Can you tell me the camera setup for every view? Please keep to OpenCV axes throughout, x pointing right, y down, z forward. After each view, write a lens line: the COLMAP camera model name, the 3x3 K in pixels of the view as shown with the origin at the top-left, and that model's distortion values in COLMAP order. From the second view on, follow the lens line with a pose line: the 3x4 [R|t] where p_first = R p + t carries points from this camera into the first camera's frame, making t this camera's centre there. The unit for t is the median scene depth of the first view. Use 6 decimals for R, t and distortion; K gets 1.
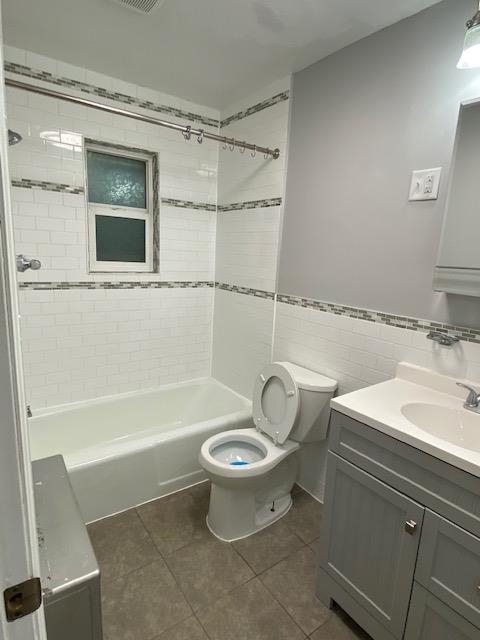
lens RADIAL K [[352.1, 0, 243.9], [0, 352.1, 321.4], [0, 0, 1]] dist [0.056591, -0.056886]
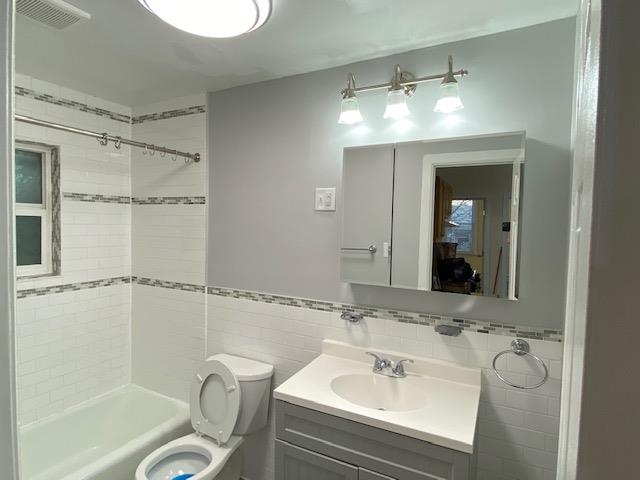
lens RADIAL K [[352.1, 0, 322.6], [0, 352.1, 237.4], [0, 0, 1]] dist [0.056591, -0.056886]
pose [[0.897858, -0.049900, 0.437448, -0.051660], [0.112325, 0.986641, -0.117998, -0.065772], [-0.425716, 0.155082, 0.891468, -0.087229]]
